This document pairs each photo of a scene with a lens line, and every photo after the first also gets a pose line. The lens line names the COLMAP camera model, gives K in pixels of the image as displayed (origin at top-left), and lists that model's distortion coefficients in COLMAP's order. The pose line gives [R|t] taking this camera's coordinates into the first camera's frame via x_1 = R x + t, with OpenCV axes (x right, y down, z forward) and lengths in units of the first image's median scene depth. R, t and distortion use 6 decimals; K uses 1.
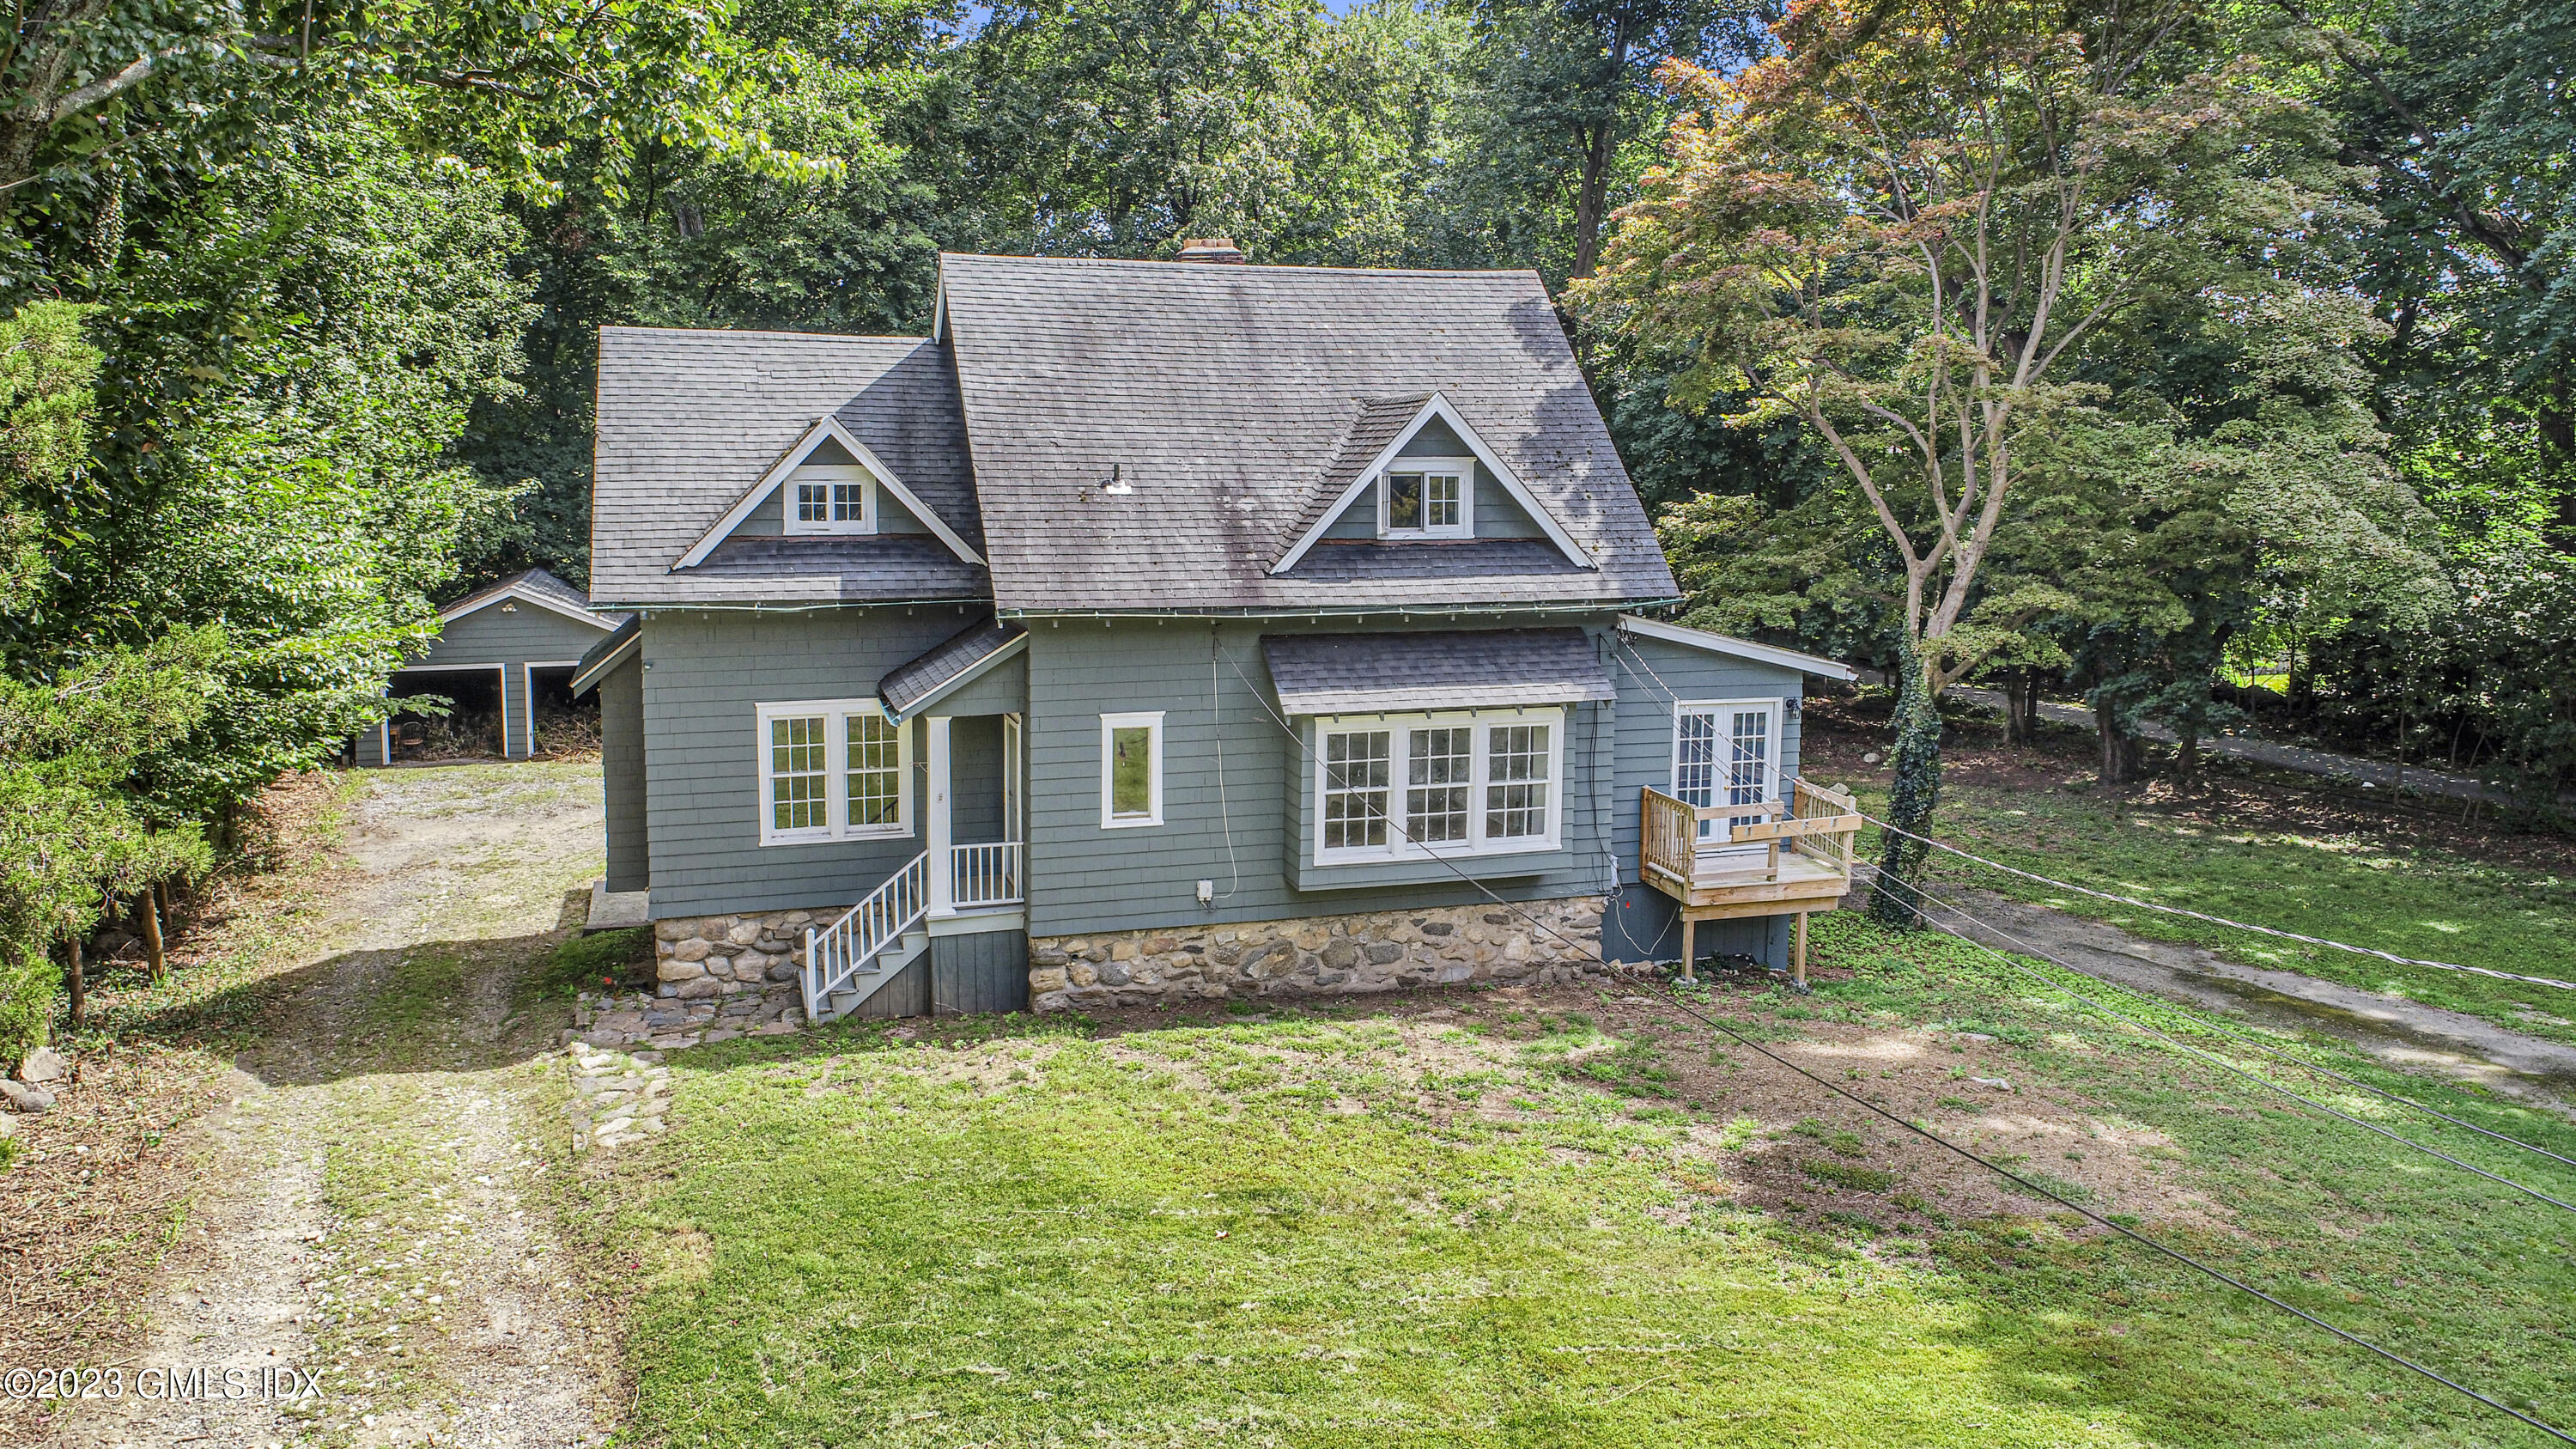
lens RADIAL K [[1816.3, 0, 1234.1], [0, 1816.3, 642.2], [0, 0, 1]] dist [0.005498, -0.000395]
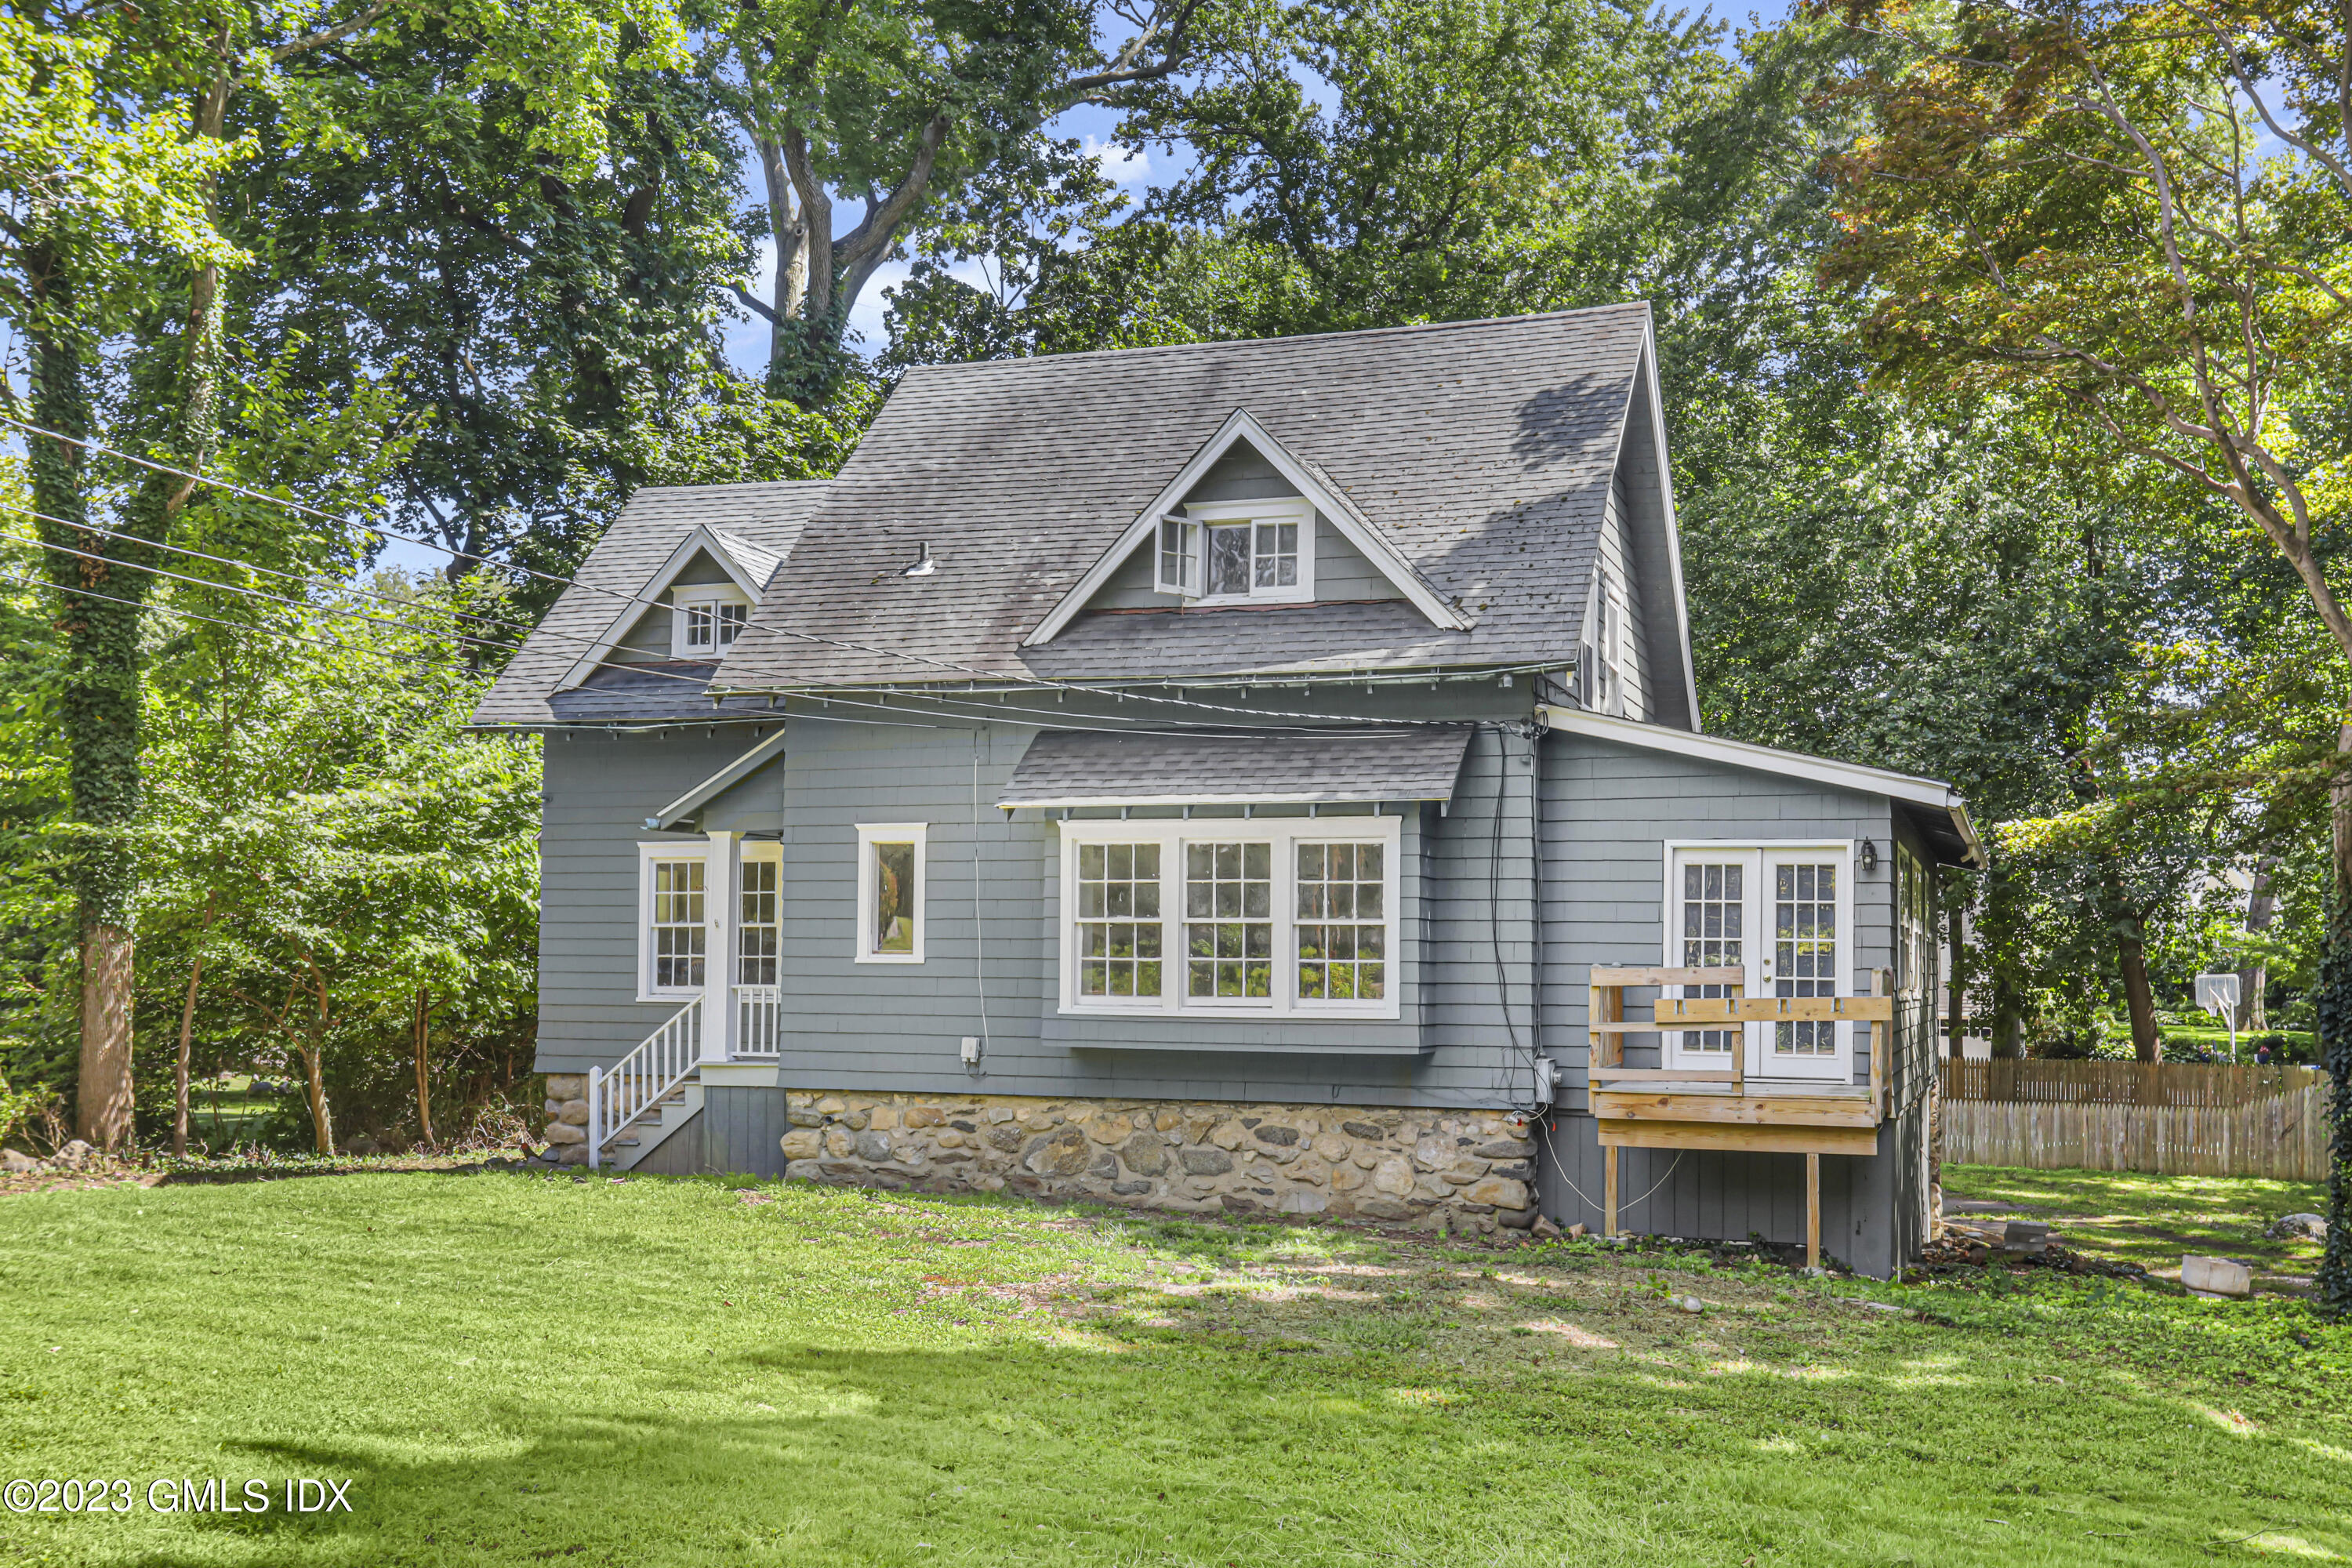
lens RADIAL K [[2371.6, 0, 1180.6], [0, 2371.6, 873.5], [0, 0, 1]] dist [0.011308, 0.022200]
pose [[0.802084, -0.023947, -0.596731, 0.673587], [-0.075627, 0.987079, -0.141264, 0.197615], [0.592403, 0.158434, 0.789910, 0.211977]]
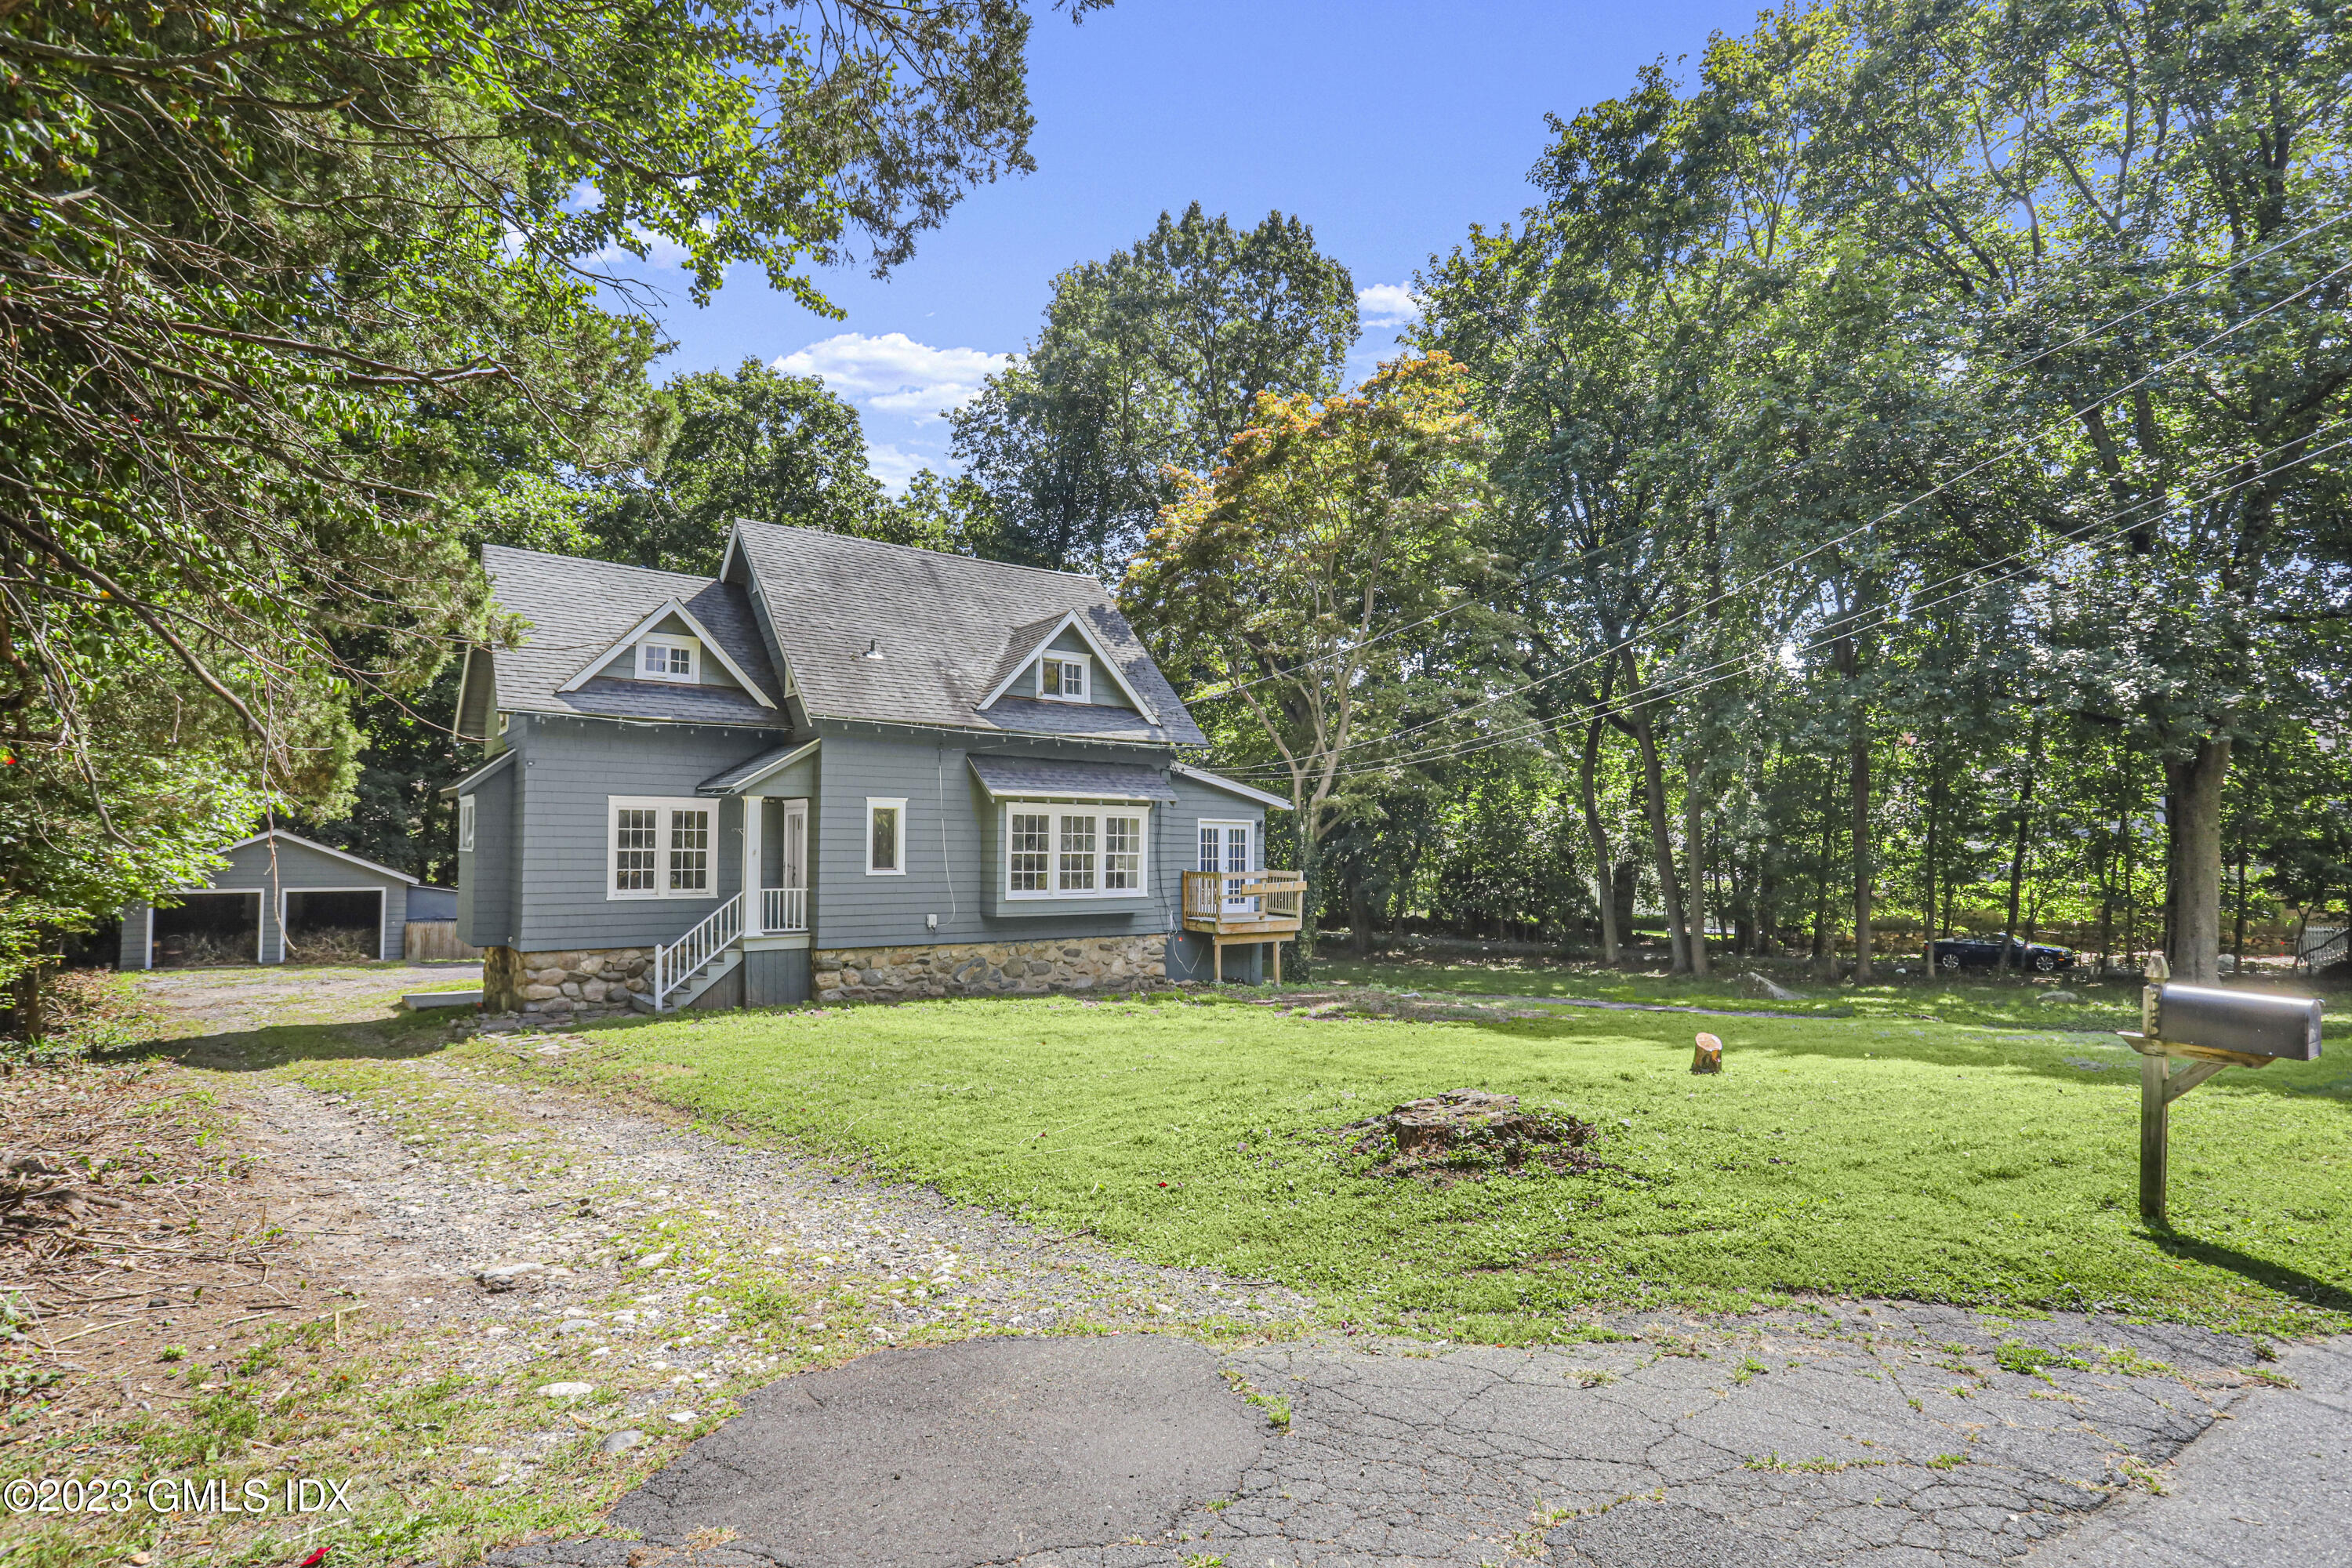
lens RADIAL K [[1194.1, 0, 1185.8], [0, 1194.1, 802.1], [0, 0, 1]] dist [-0.091715, 0.047445]
pose [[0.929183, 0.012441, 0.369411, -0.181965], [0.044707, 0.988313, -0.145736, 0.189198], [-0.366907, 0.151931, 0.917767, 0.006782]]
